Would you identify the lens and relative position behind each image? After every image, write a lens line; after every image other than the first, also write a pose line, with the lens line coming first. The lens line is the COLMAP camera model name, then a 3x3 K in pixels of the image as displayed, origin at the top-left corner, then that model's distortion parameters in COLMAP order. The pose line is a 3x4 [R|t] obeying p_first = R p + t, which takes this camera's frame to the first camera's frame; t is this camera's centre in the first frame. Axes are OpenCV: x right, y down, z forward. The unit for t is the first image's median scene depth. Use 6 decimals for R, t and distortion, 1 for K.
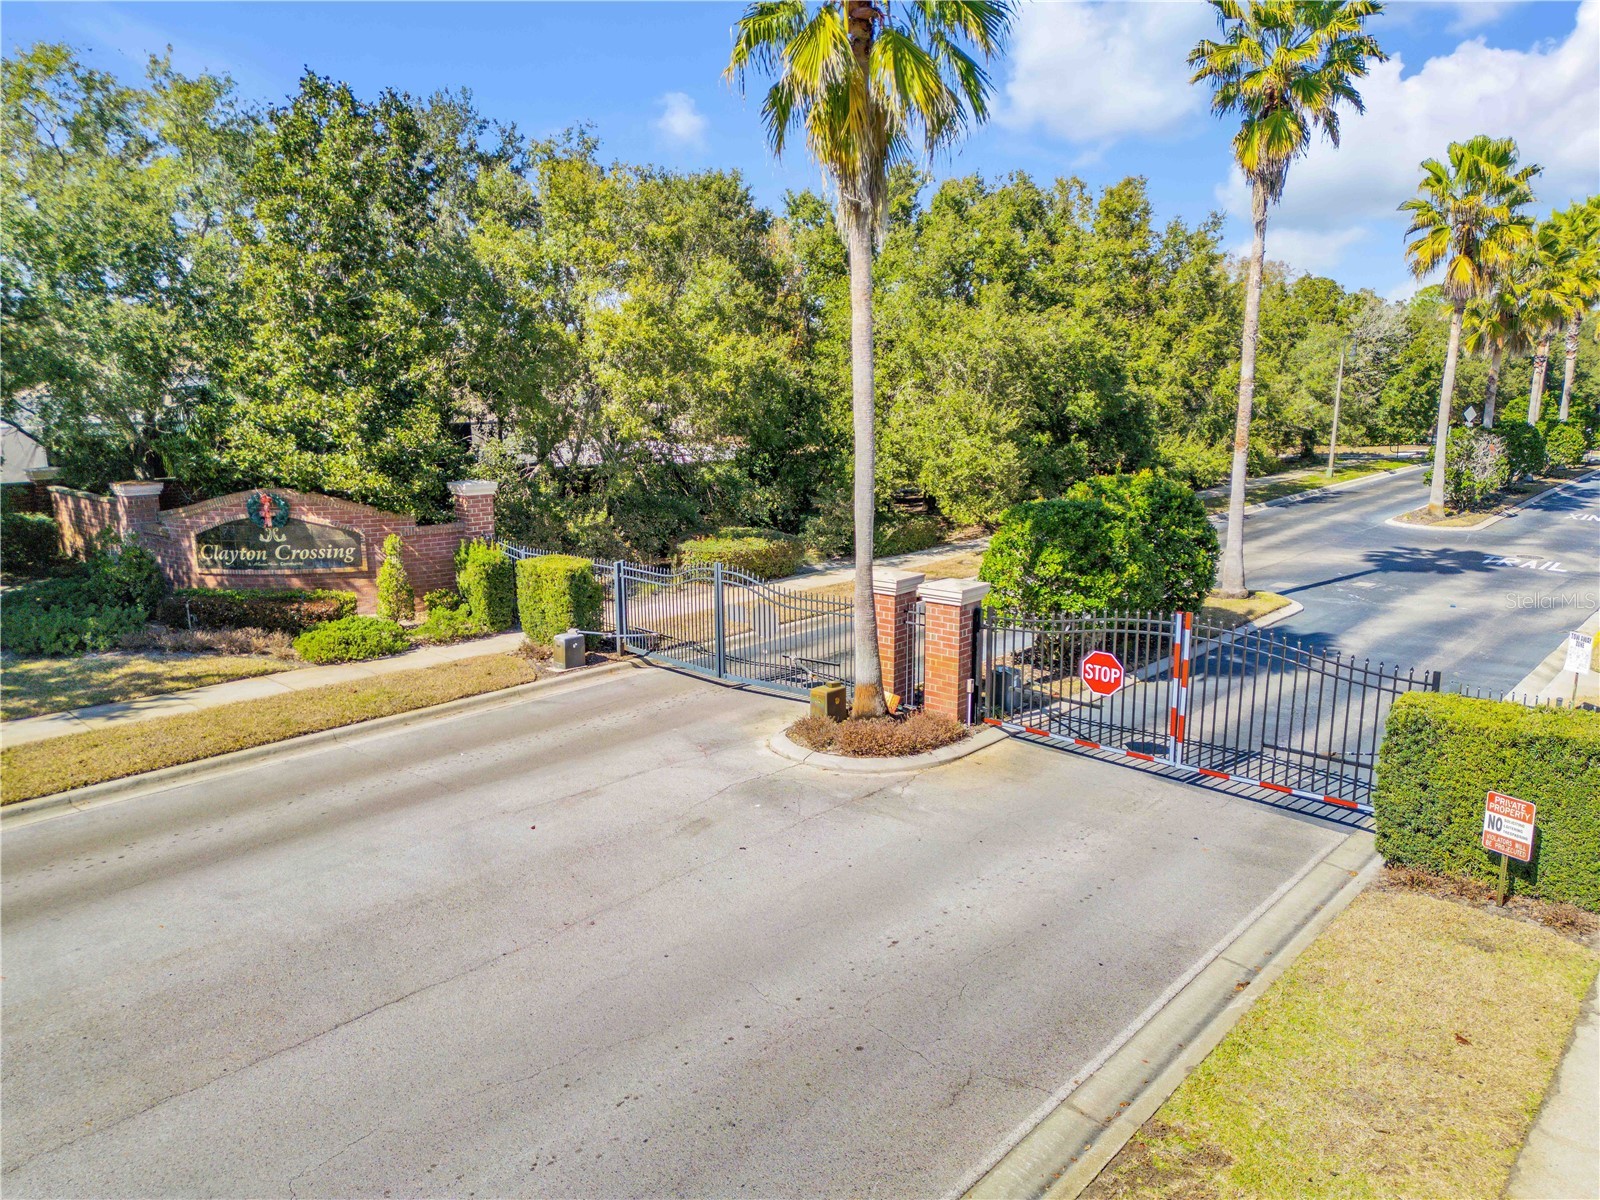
lens RADIAL K [[1117.6, 0, 799.8], [0, 1117.6, 604.4], [0, 0, 1]] dist [0.100286, -0.108895]
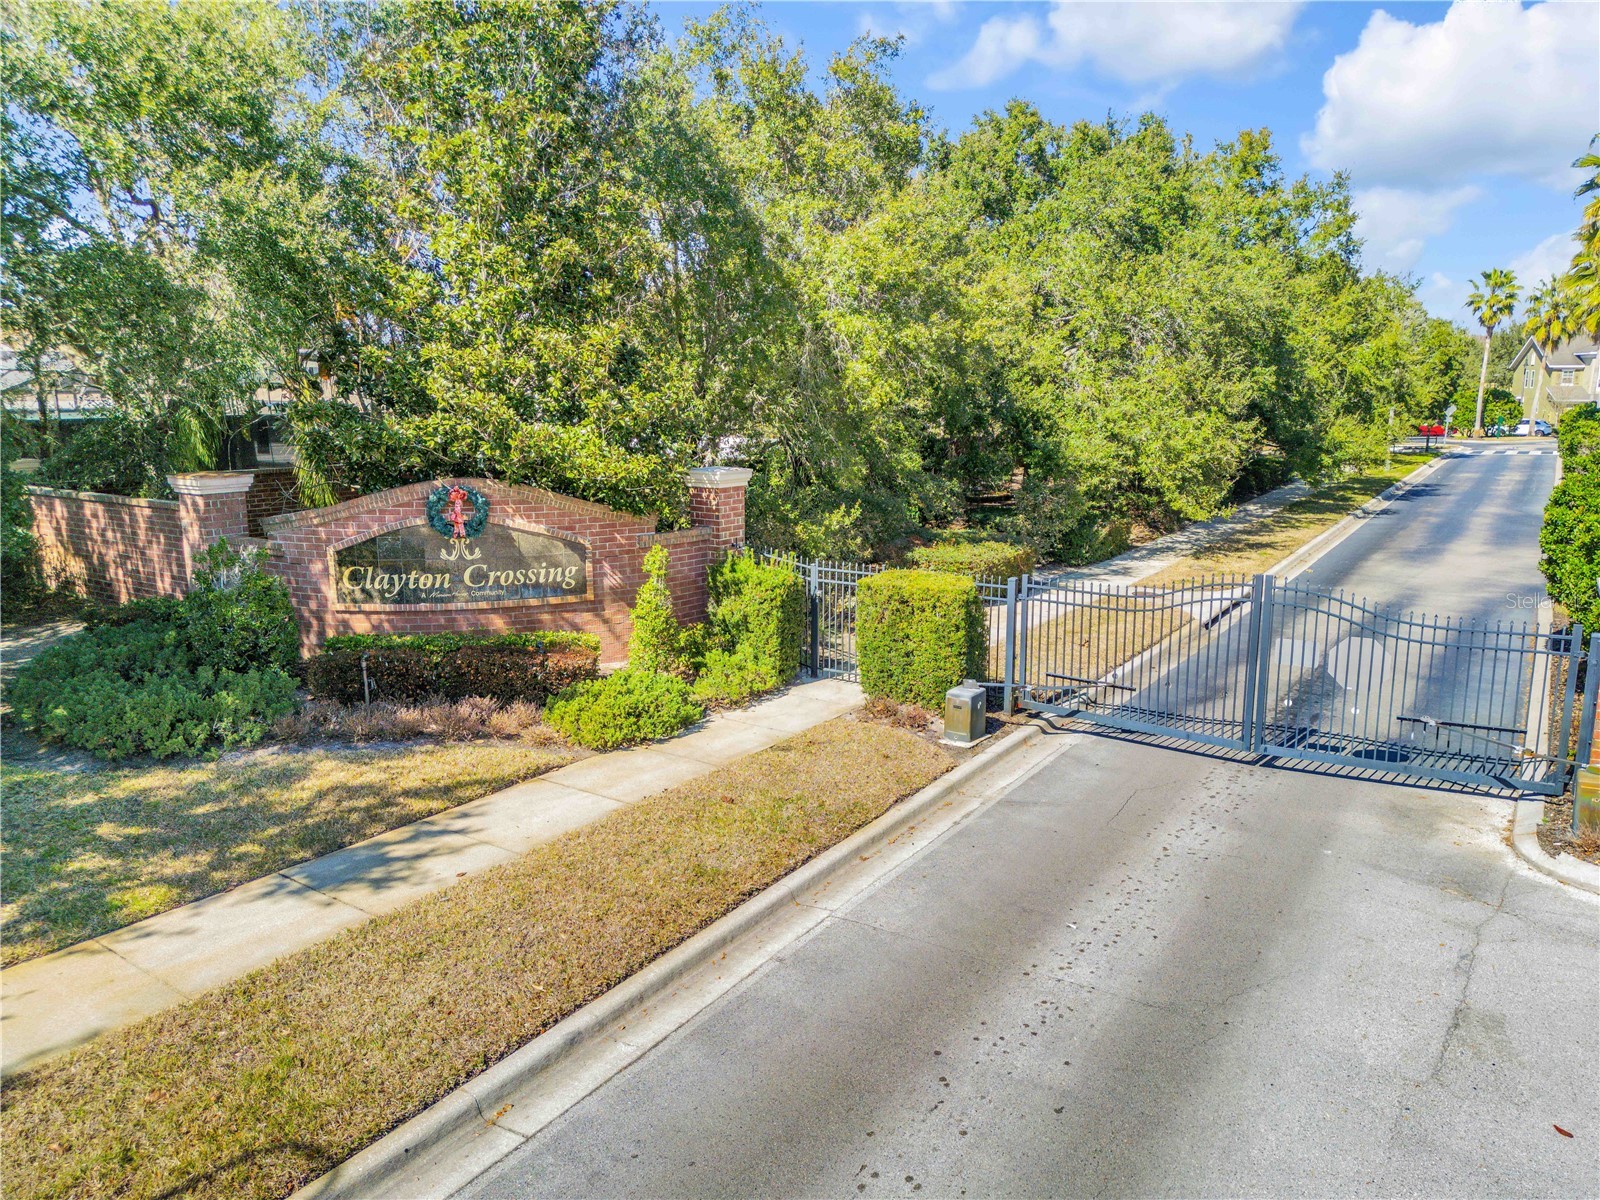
lens RADIAL K [[1117.6, 0, 799.8], [0, 1117.6, 604.4], [0, 0, 1]] dist [0.100286, -0.108895]
pose [[0.989165, -0.027494, 0.144208, -0.363825], [0.028715, 0.999567, -0.006391, -0.019750], [-0.143970, 0.010463, 0.989527, 0.326779]]
